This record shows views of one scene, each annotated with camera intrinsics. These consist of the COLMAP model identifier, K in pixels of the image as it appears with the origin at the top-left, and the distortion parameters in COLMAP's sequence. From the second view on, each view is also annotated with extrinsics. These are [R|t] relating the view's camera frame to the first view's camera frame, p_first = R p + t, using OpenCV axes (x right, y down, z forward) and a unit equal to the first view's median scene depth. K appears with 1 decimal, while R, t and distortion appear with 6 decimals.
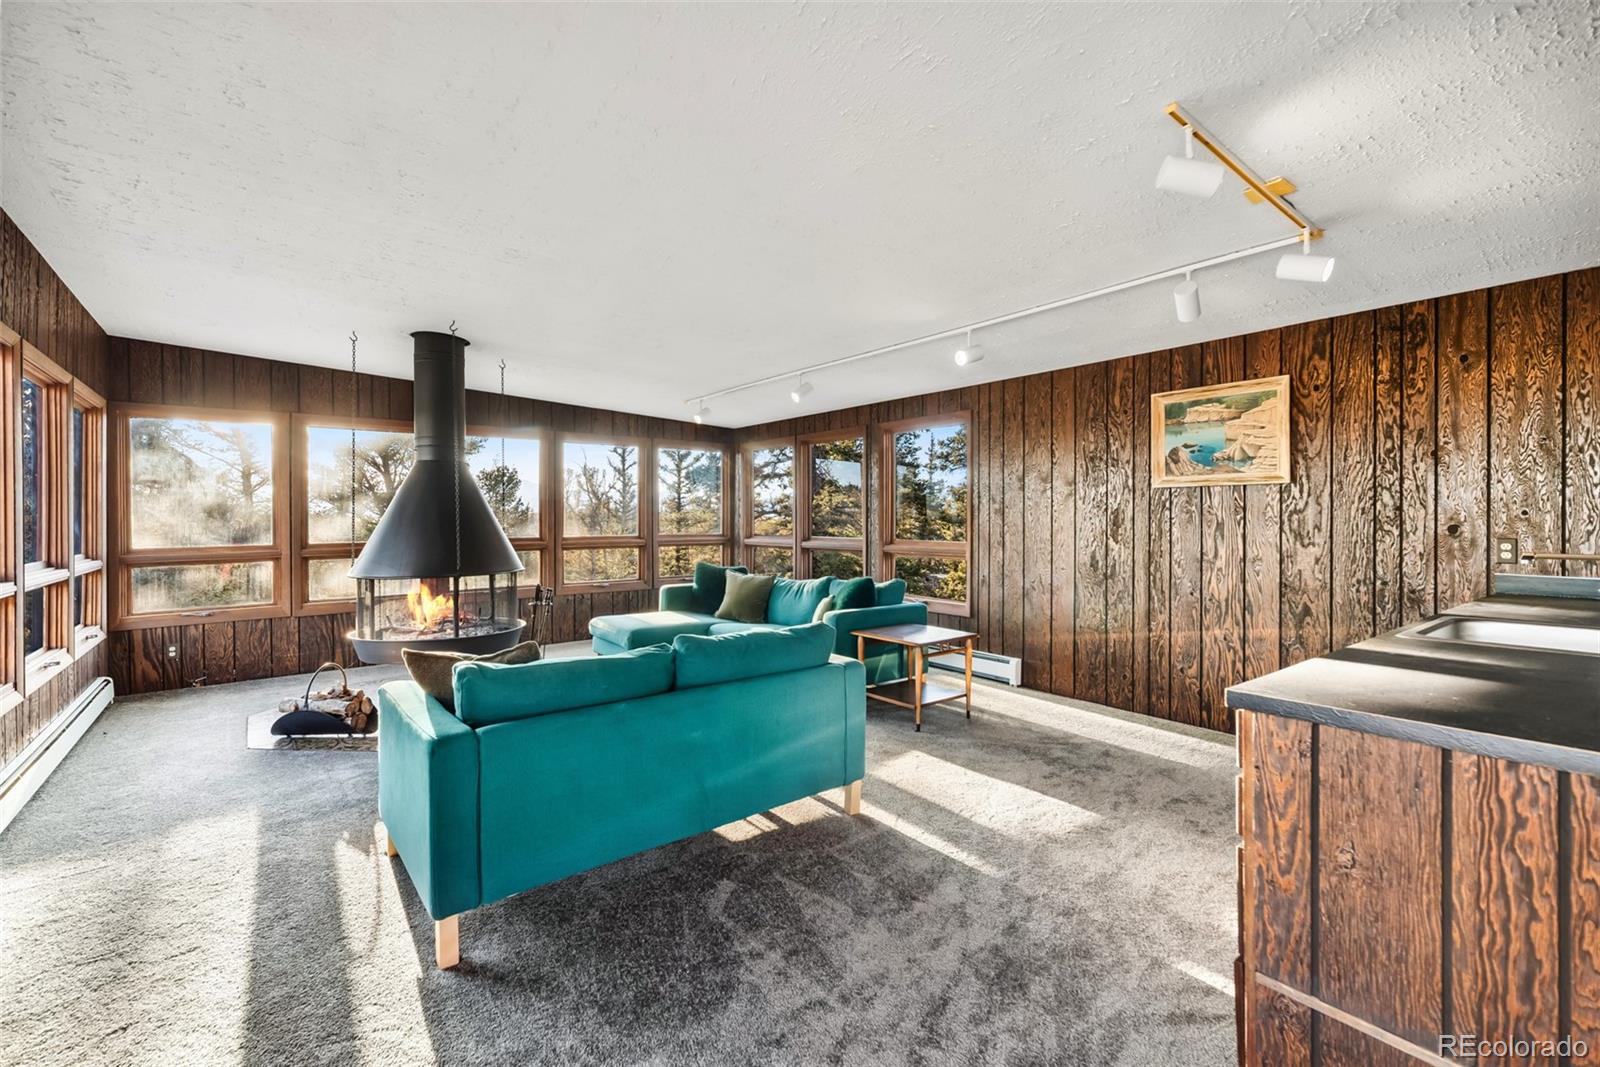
lens RADIAL K [[693.6, 0, 793.1], [0, 693.6, 519.1], [0, 0, 1]] dist [0.007366, 0.000517]
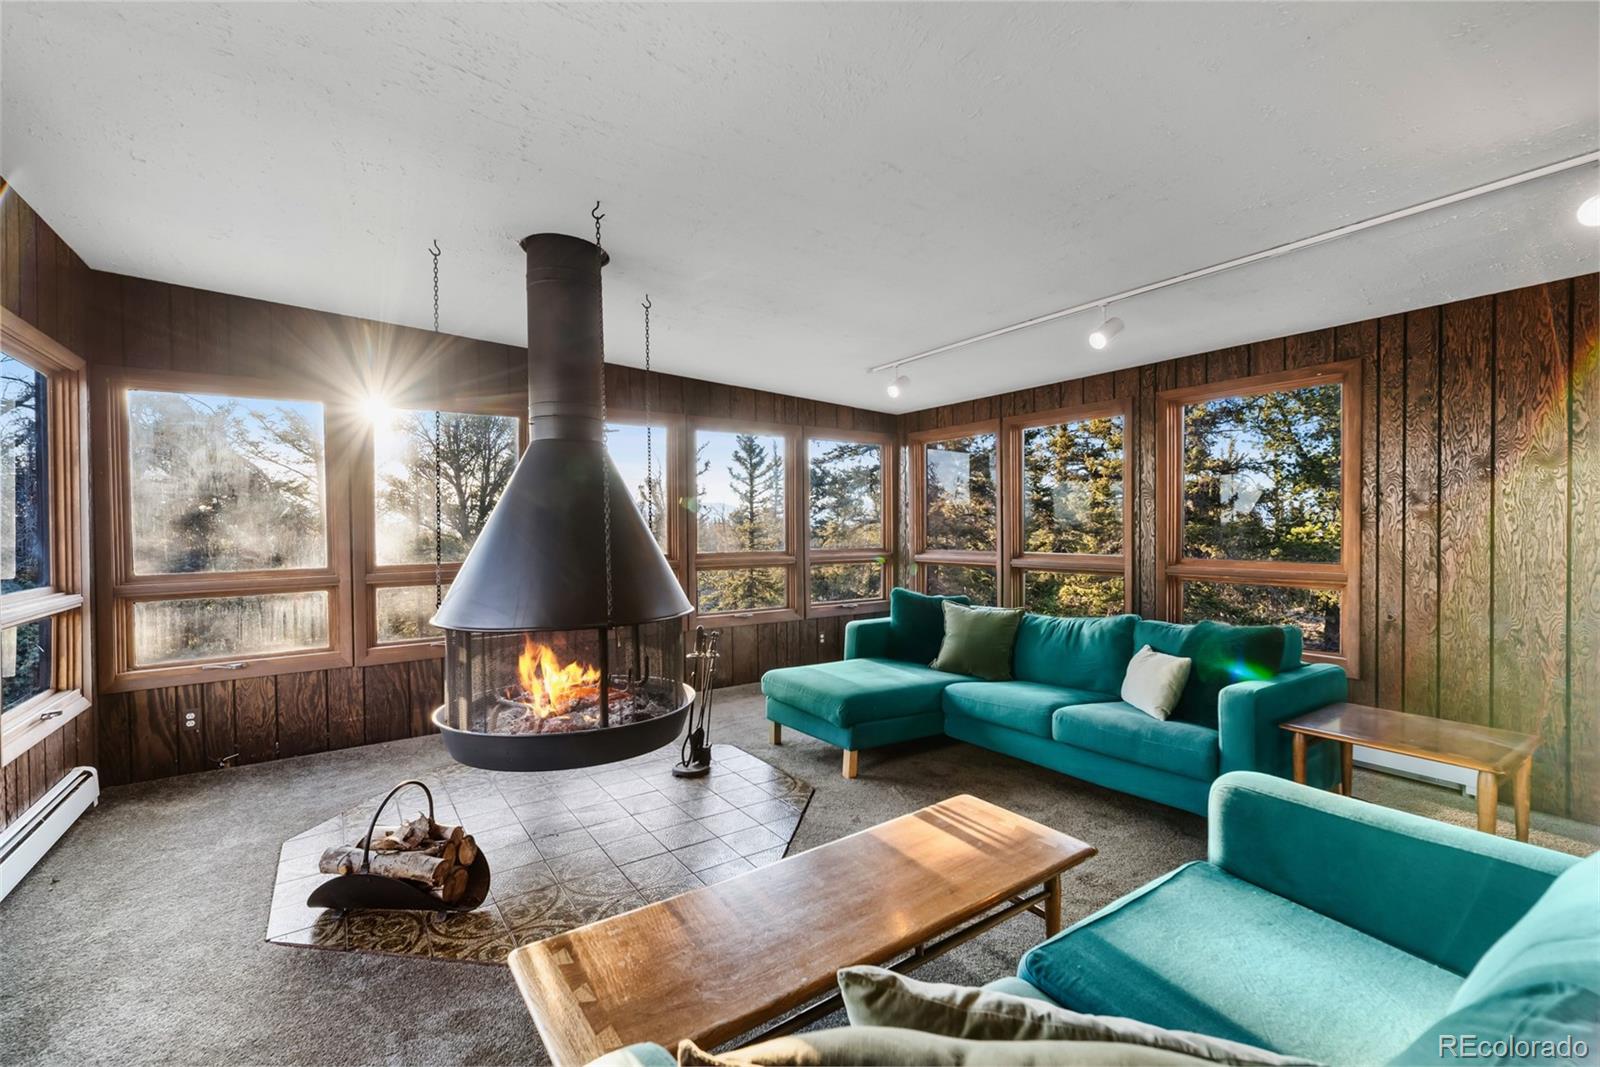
lens RADIAL K [[693.6, 0, 815.2], [0, 693.6, 537.1], [0, 0, 1]] dist [0.007366, 0.000517]
pose [[0.998638, -0.003752, -0.052040, -0.231108], [0.004324, 0.999931, 0.010894, -0.001014], [0.051996, -0.011105, 0.998586, 0.346386]]
